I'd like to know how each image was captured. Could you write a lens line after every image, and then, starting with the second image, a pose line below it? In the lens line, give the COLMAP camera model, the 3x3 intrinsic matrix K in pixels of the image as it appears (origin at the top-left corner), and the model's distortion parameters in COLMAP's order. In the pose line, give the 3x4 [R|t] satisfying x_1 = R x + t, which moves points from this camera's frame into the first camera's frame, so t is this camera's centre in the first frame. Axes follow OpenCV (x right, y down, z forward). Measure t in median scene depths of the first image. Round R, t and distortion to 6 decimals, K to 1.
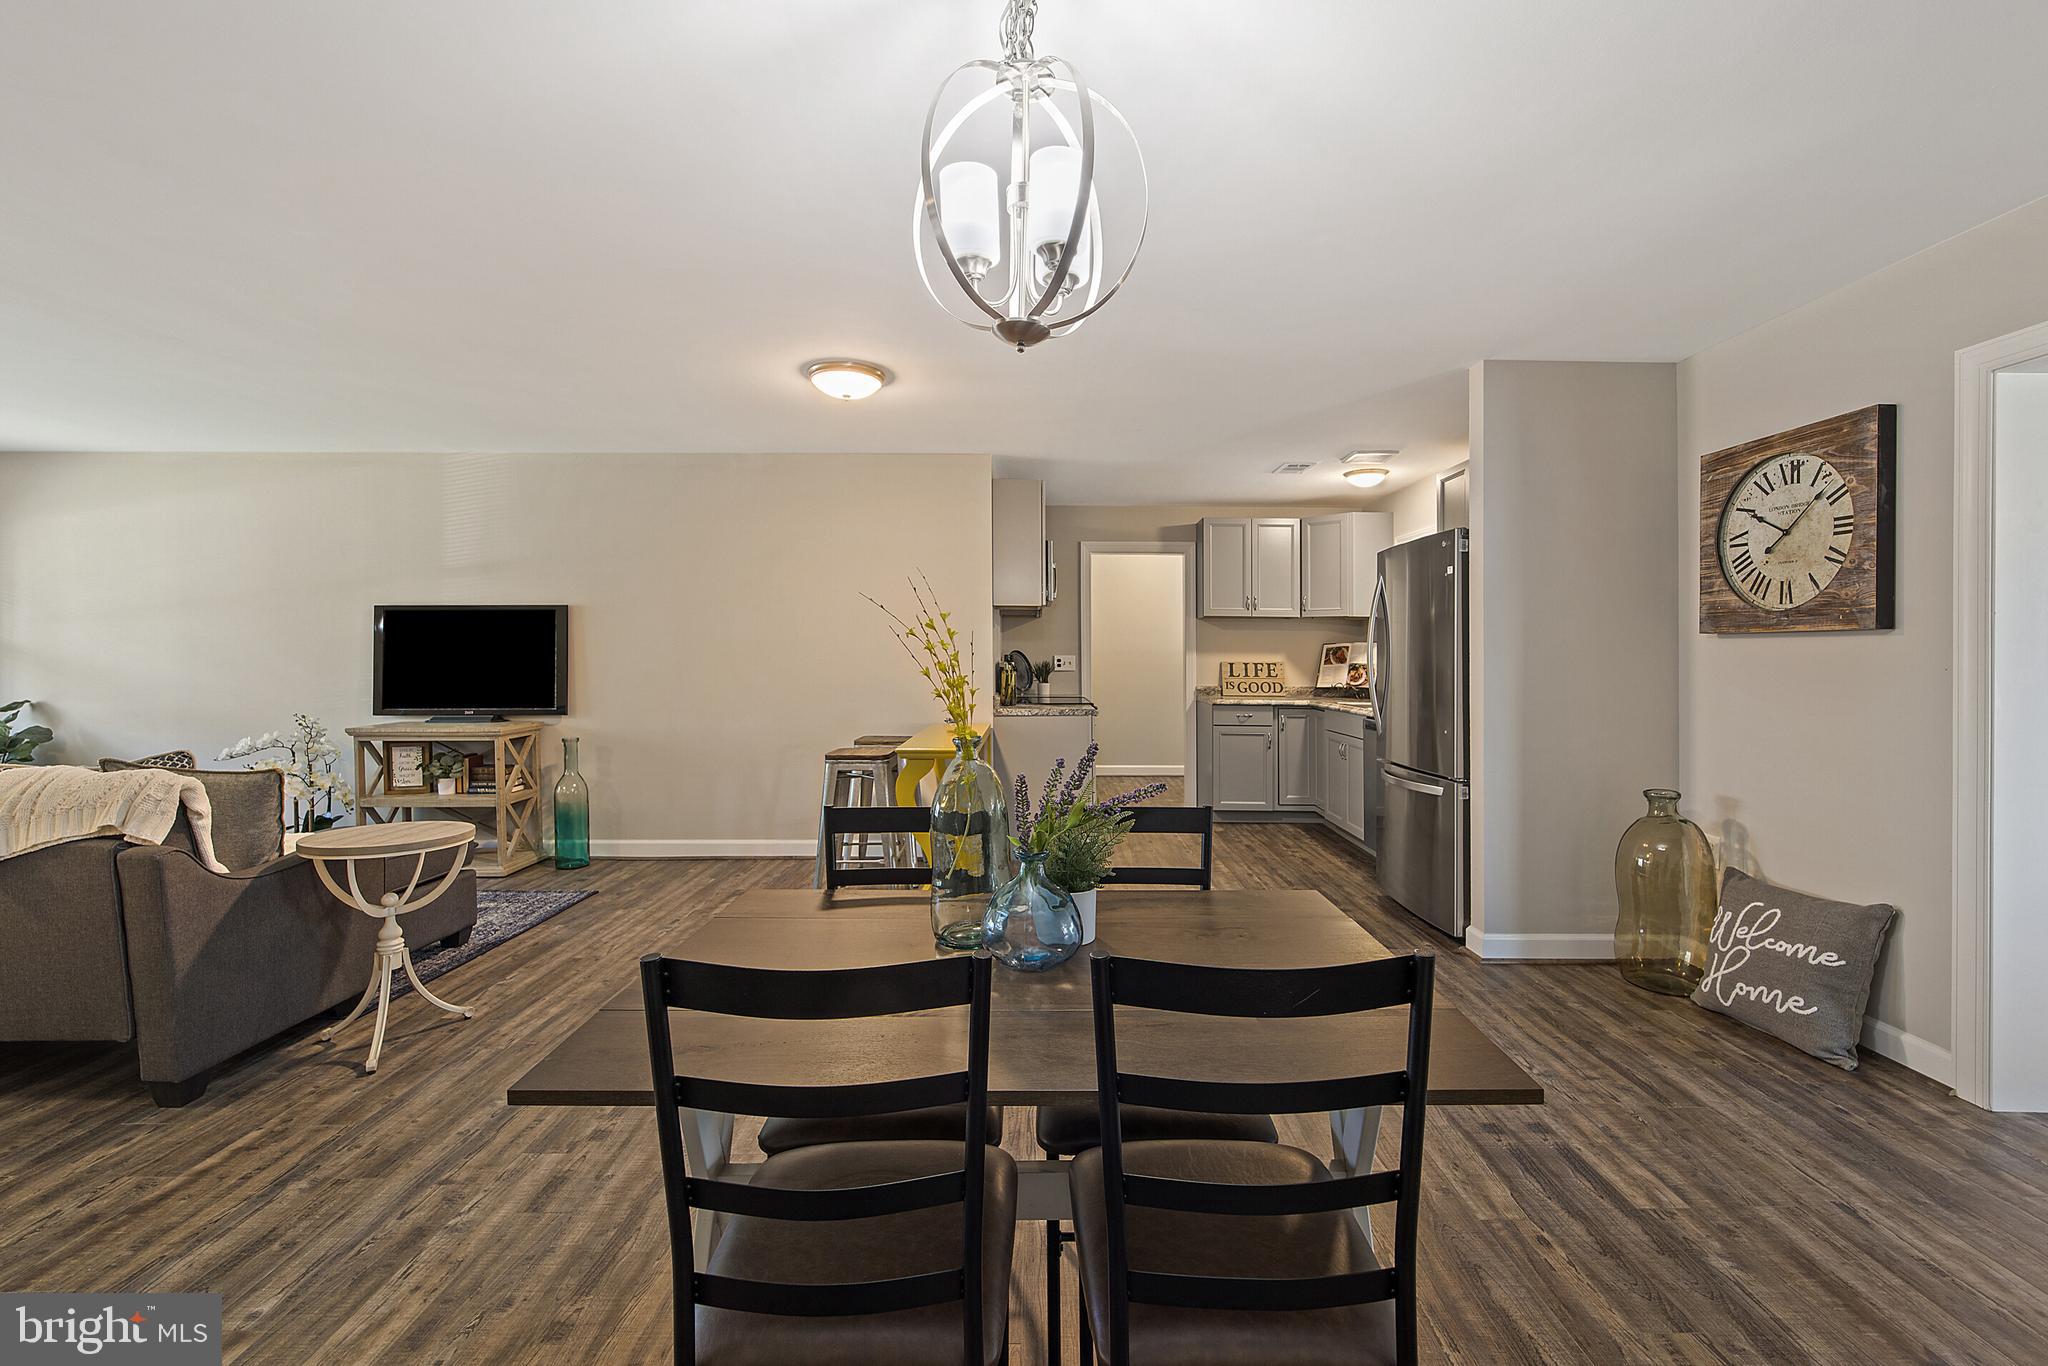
lens RADIAL K [[828.0, 0, 1057.2], [0, 828.0, 683.9], [0, 0, 1]] dist [-0.001512, -0.000528]
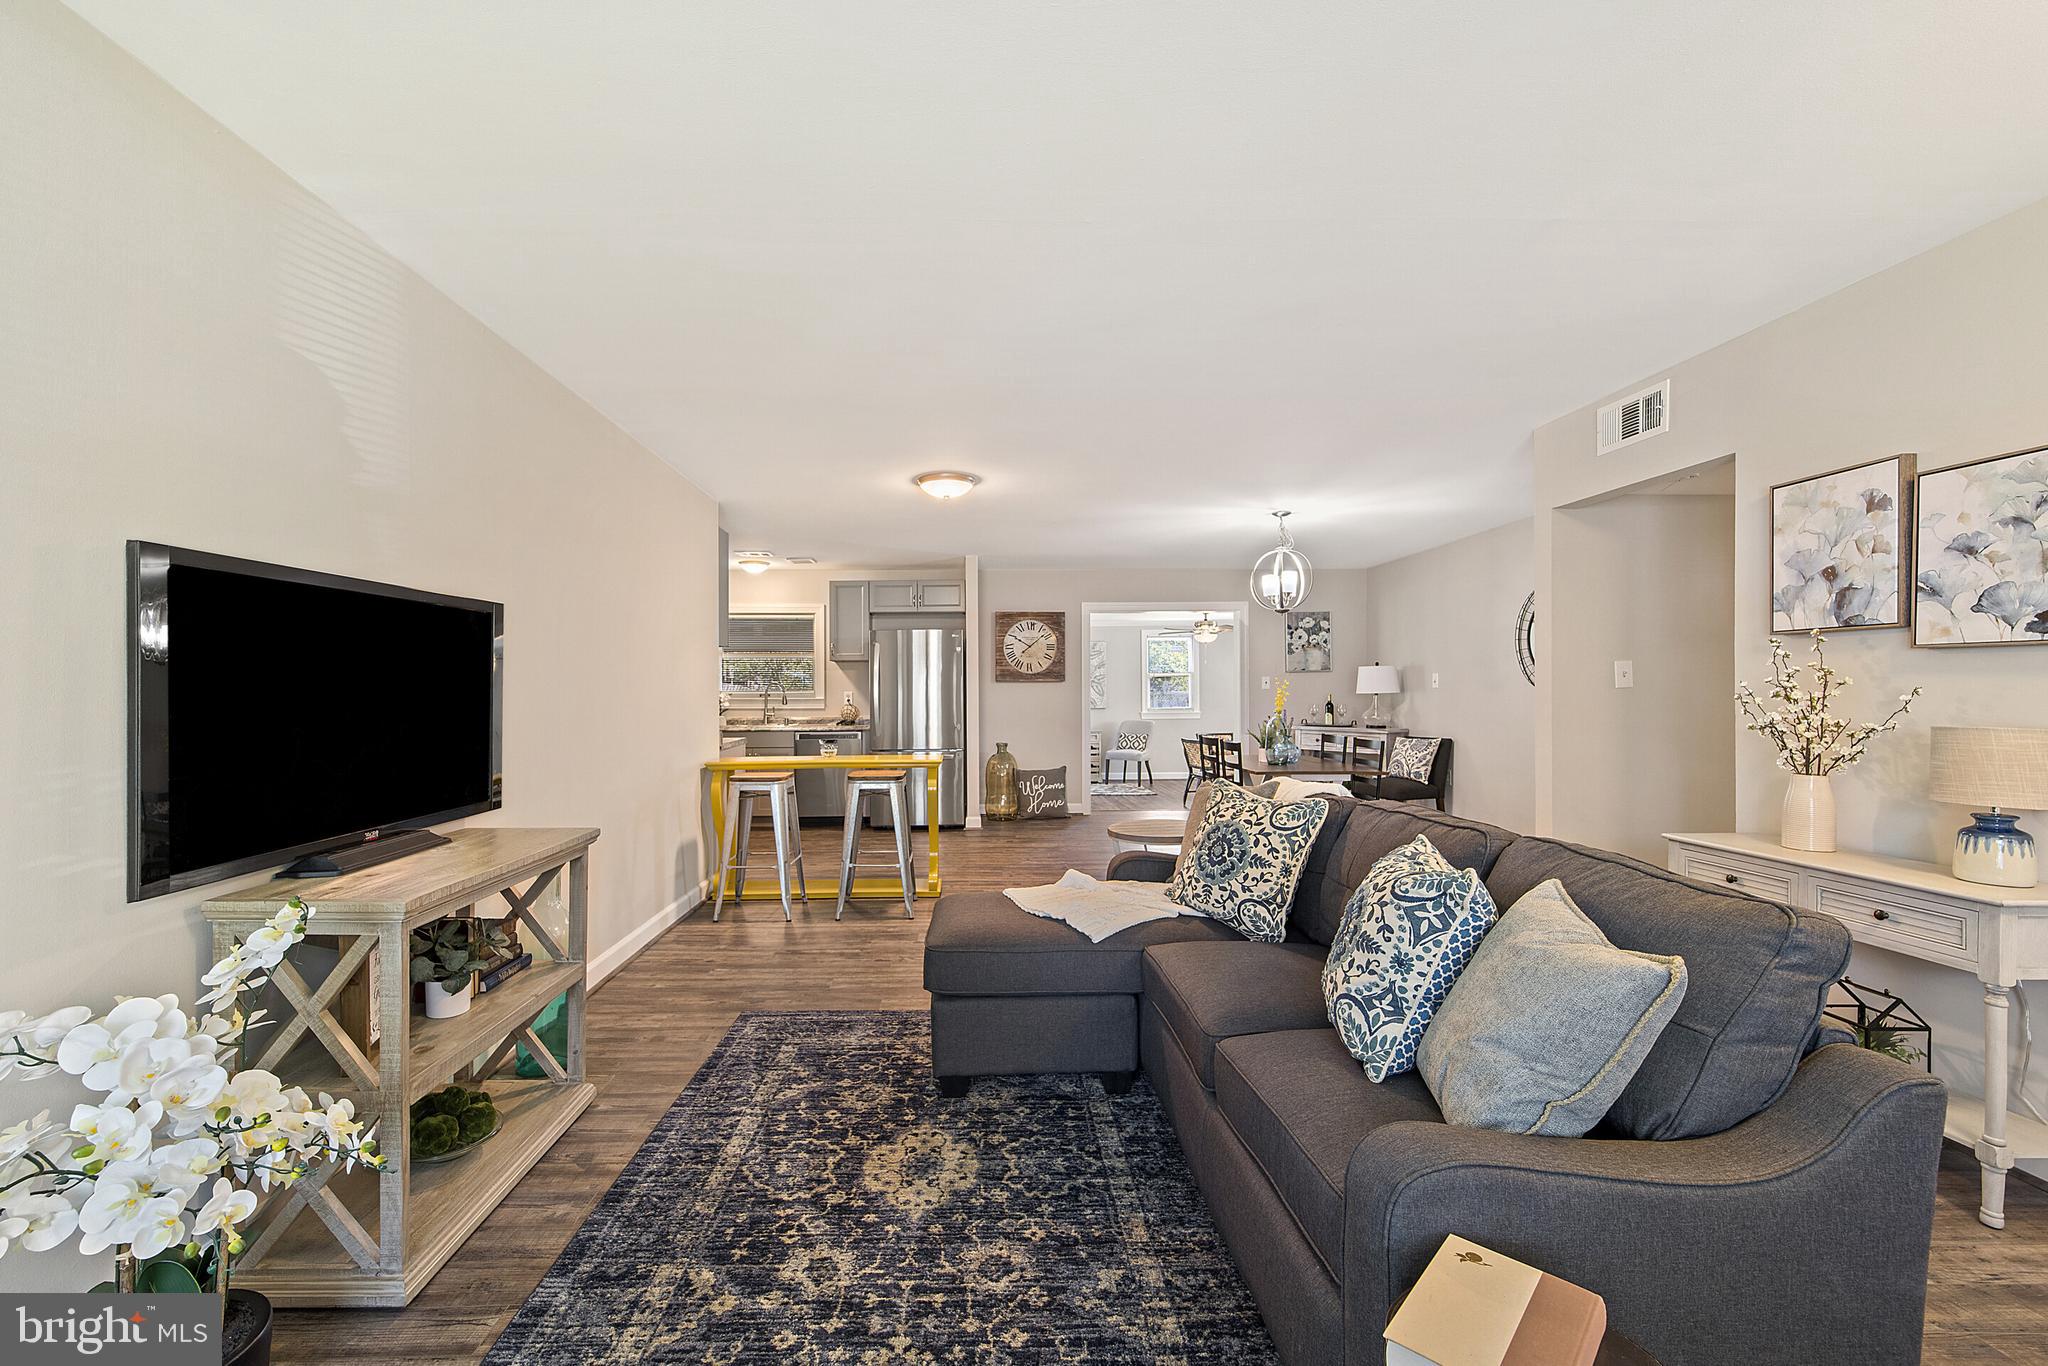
lens RADIAL K [[835.1, 0, 997.8], [0, 835.1, 693.1], [0, 0, 1]] dist [-0.000427, -0.000166]
pose [[-0.019836, -0.006583, 0.999782, -1.301218], [0.042925, 0.999051, 0.007430, -0.031153], [-0.998881, 0.043063, -0.019534, 0.762842]]
